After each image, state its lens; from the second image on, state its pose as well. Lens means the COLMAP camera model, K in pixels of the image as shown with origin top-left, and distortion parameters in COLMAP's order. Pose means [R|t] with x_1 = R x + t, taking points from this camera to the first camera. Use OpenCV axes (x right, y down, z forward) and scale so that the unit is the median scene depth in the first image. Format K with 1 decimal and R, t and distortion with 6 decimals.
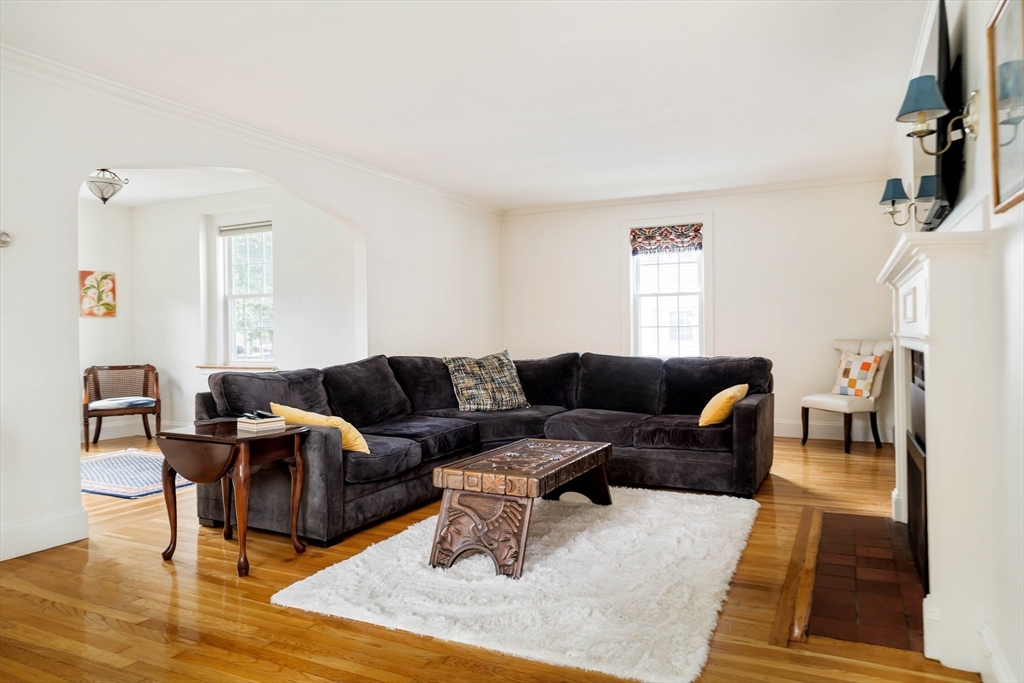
lens RADIAL K [[675.7, 0, 512.7], [0, 675.7, 340.2], [0, 0, 1]] dist [-0.000905, -0.005723]
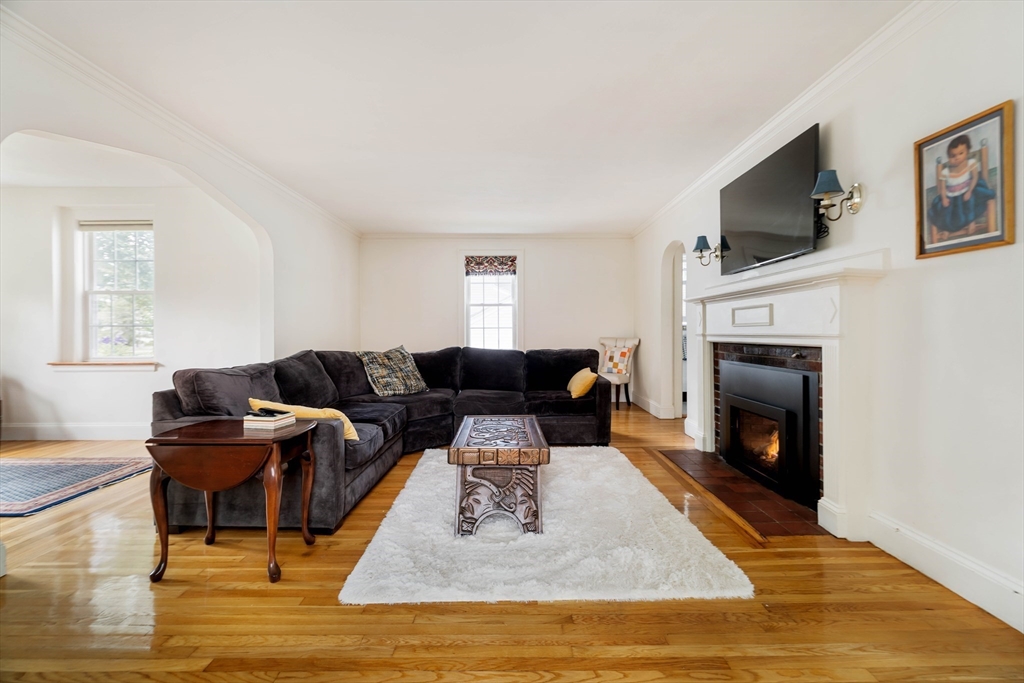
lens RADIAL K [[470.8, 0, 511.7], [0, 470.8, 336.3], [0, 0, 1]] dist [-0.007529, 0.001241]
pose [[0.894282, 0.004258, 0.447484, -0.320037], [-0.002129, 0.999984, -0.005261, 0.003873], [-0.447499, 0.003752, 0.894277, 0.204413]]
